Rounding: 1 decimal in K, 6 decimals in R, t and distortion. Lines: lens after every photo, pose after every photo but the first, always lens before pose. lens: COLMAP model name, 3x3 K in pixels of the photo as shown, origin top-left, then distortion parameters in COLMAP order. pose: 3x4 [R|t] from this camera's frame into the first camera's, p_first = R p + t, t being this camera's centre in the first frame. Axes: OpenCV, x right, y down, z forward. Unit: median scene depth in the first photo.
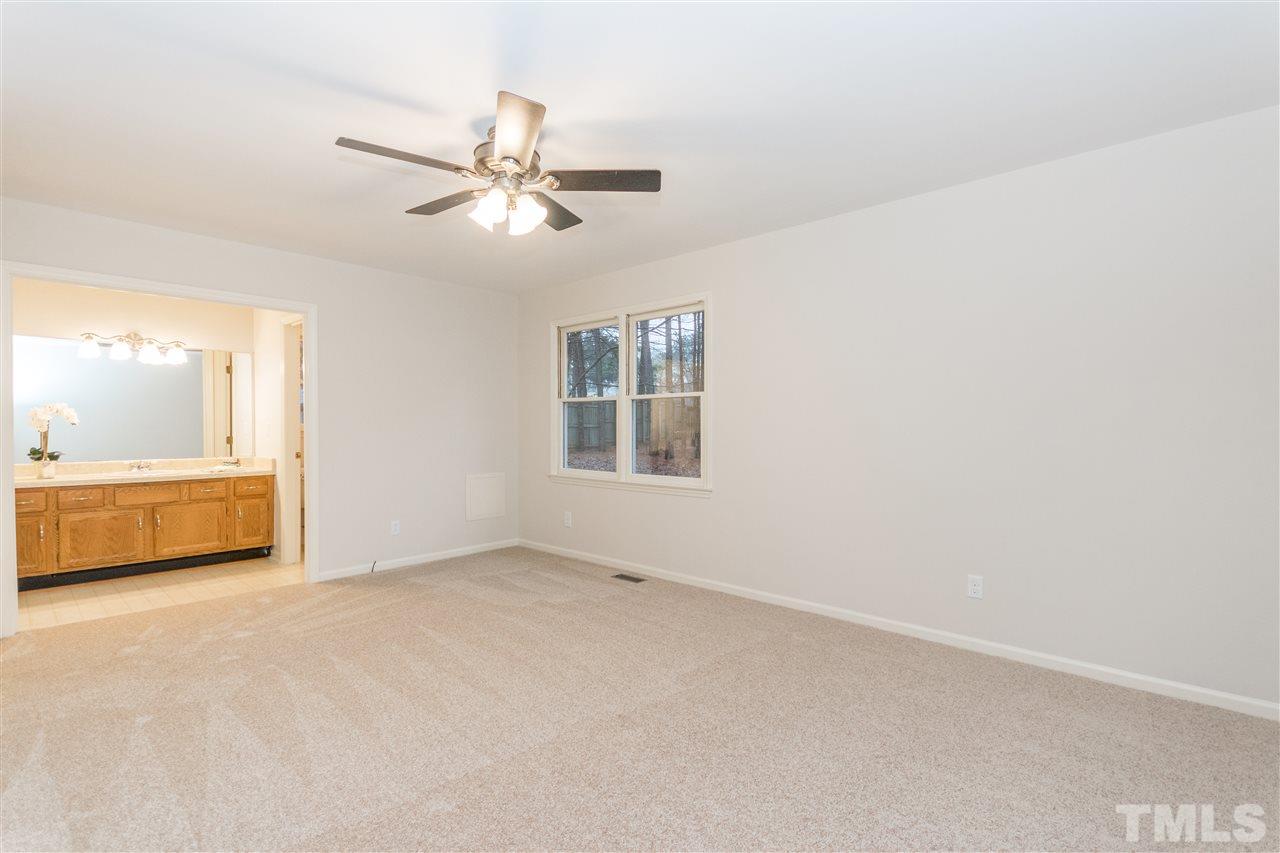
lens RADIAL K [[587.1, 0, 631.7], [0, 587.1, 429.0], [0, 0, 1]] dist [-0.001711, 0.000608]
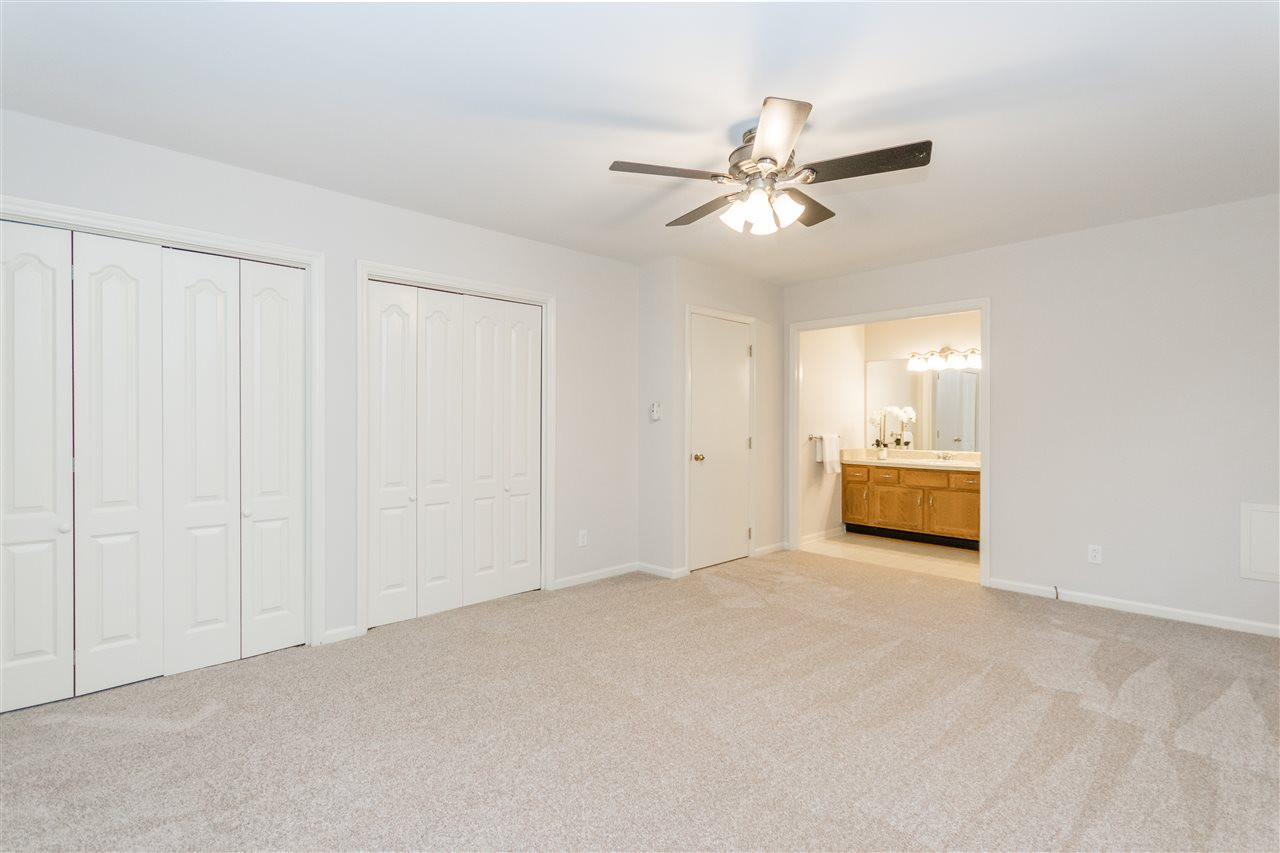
lens RADIAL K [[587.1, 0, 635.2], [0, 587.1, 417.7], [0, 0, 1]] dist [-0.001711, 0.000608]
pose [[-0.047609, -0.005965, -0.998848, 0.436309], [-0.005902, 0.999966, -0.005691, -0.005883], [0.998849, 0.005624, -0.047642, 0.454579]]
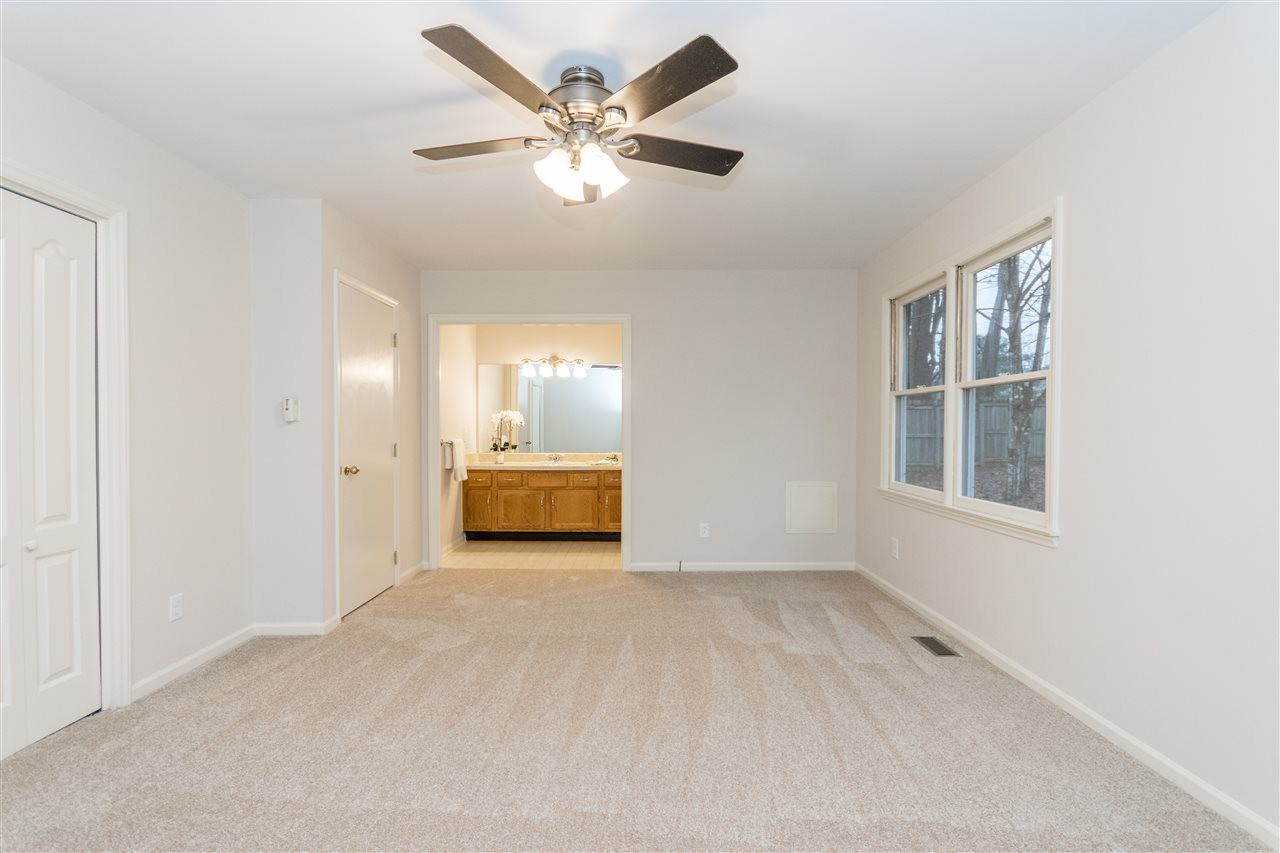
lens RADIAL K [[587.1, 0, 632.2], [0, 587.1, 436.3], [0, 0, 1]] dist [-0.001711, 0.000608]
pose [[0.681625, 0.011676, -0.731609, 0.248992], [-0.004399, 0.999920, 0.011860, -0.000435], [0.731689, -0.004865, 0.681622, 0.258989]]
